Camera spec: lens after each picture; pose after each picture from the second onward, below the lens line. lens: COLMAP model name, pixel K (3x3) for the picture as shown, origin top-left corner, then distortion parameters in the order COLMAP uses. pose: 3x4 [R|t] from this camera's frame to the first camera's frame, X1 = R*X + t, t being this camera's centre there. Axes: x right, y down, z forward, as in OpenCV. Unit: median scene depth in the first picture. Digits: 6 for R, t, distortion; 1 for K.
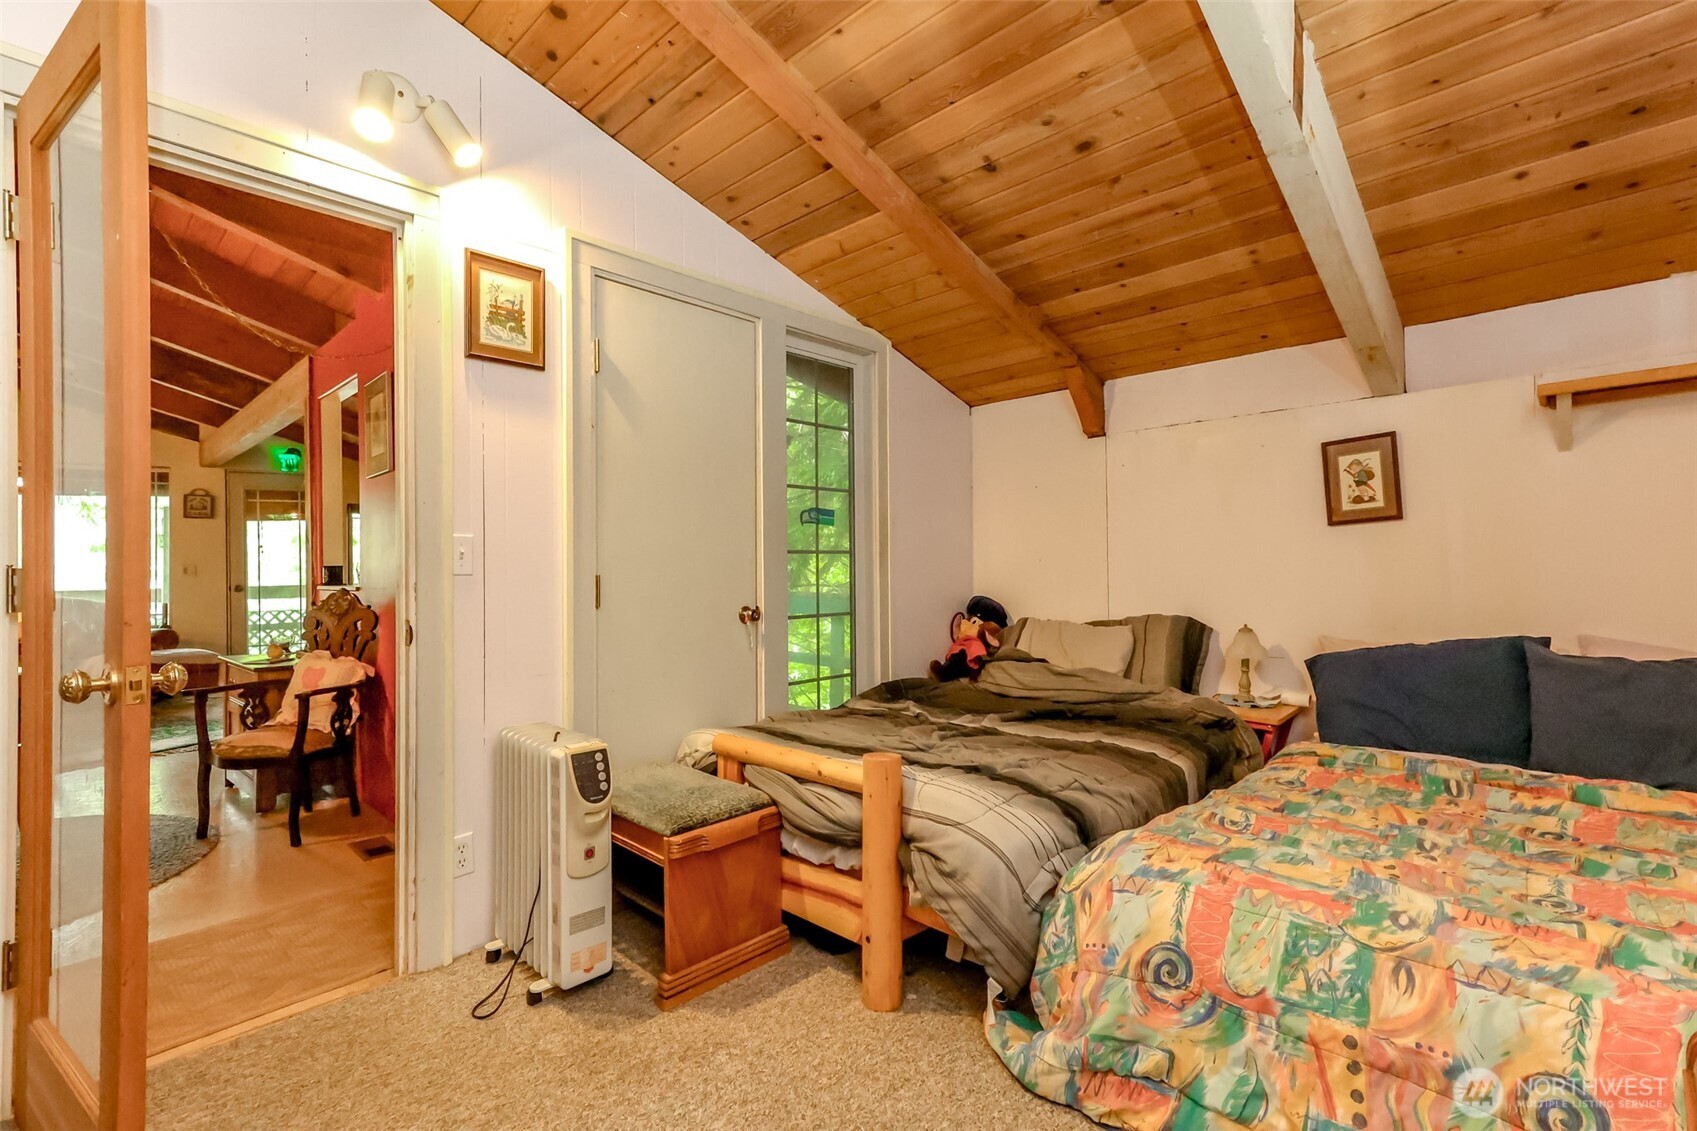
lens RADIAL K [[781.2, 0, 863.6], [0, 781.2, 567.4], [0, 0, 1]] dist [0.016639, -0.001423]
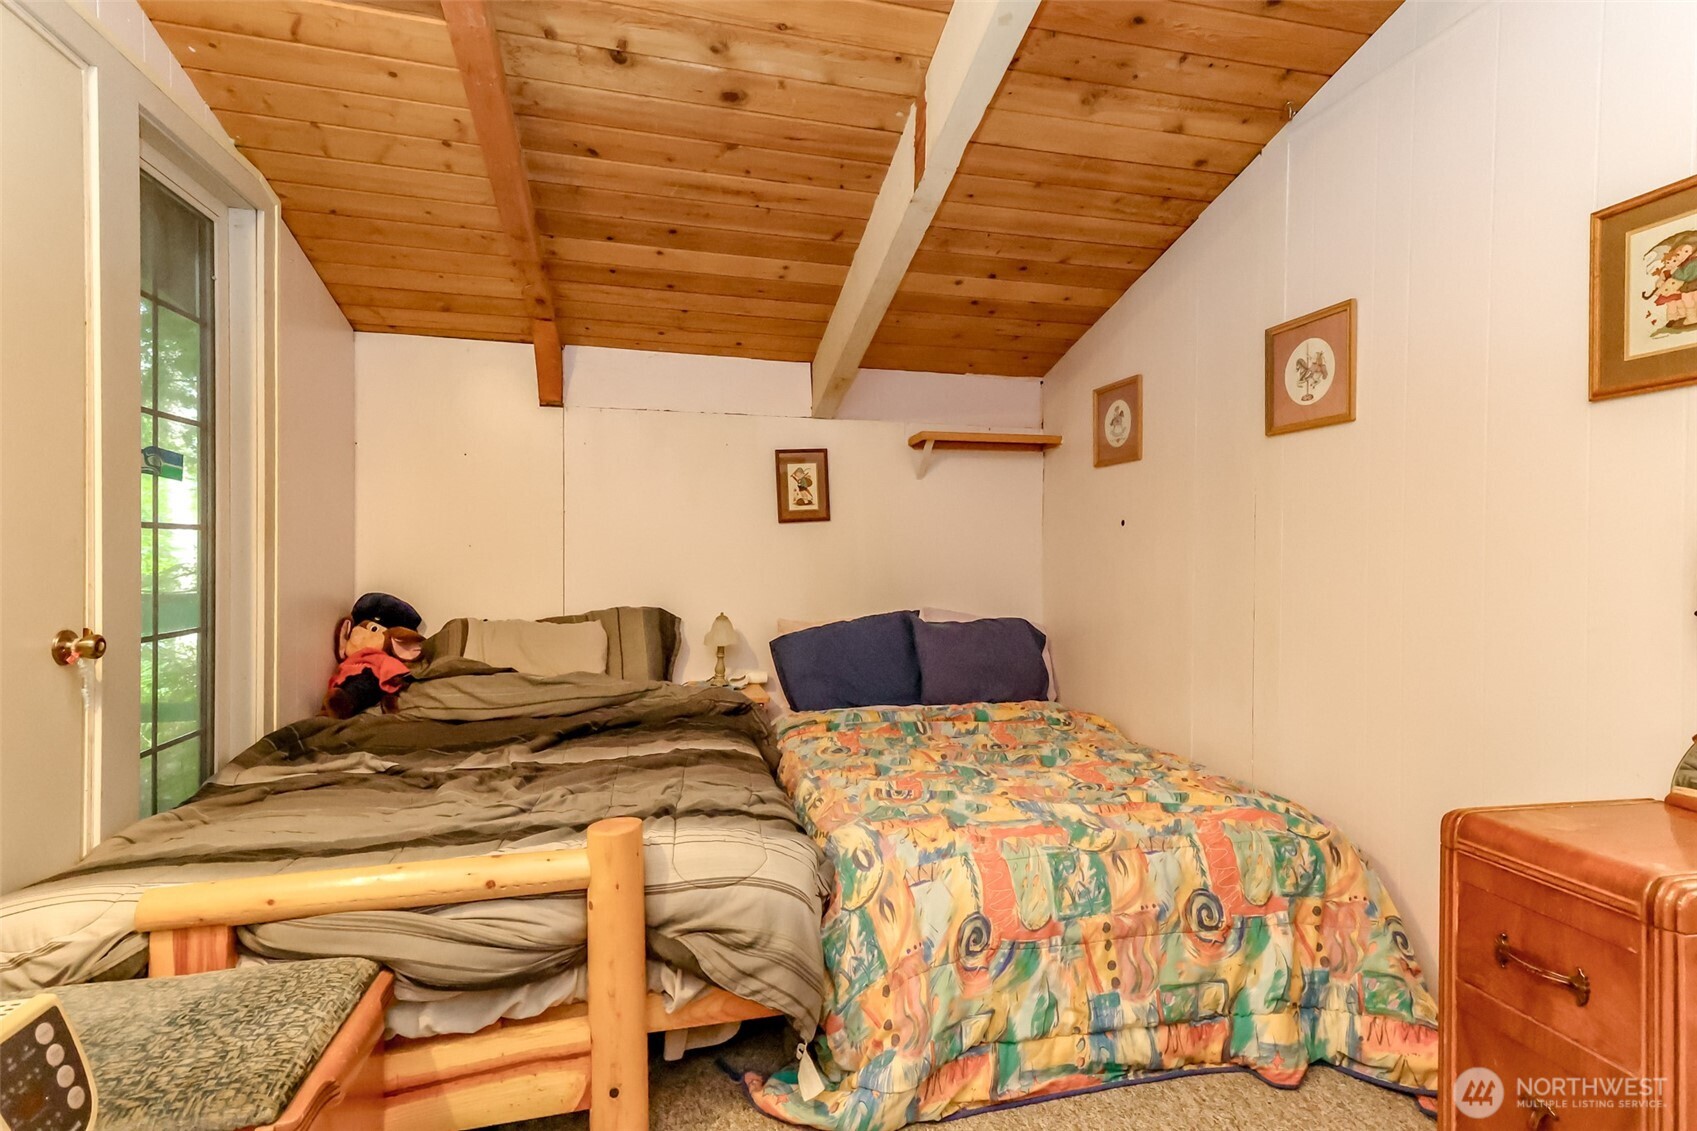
lens RADIAL K [[781.2, 0, 860.0], [0, 781.2, 561.2], [0, 0, 1]] dist [0.016639, -0.001423]
pose [[0.525678, 0.003393, 0.850677, -0.425633], [-0.013921, 0.999892, 0.004615, -0.005299], [-0.850570, -0.014269, 0.525668, 0.400413]]
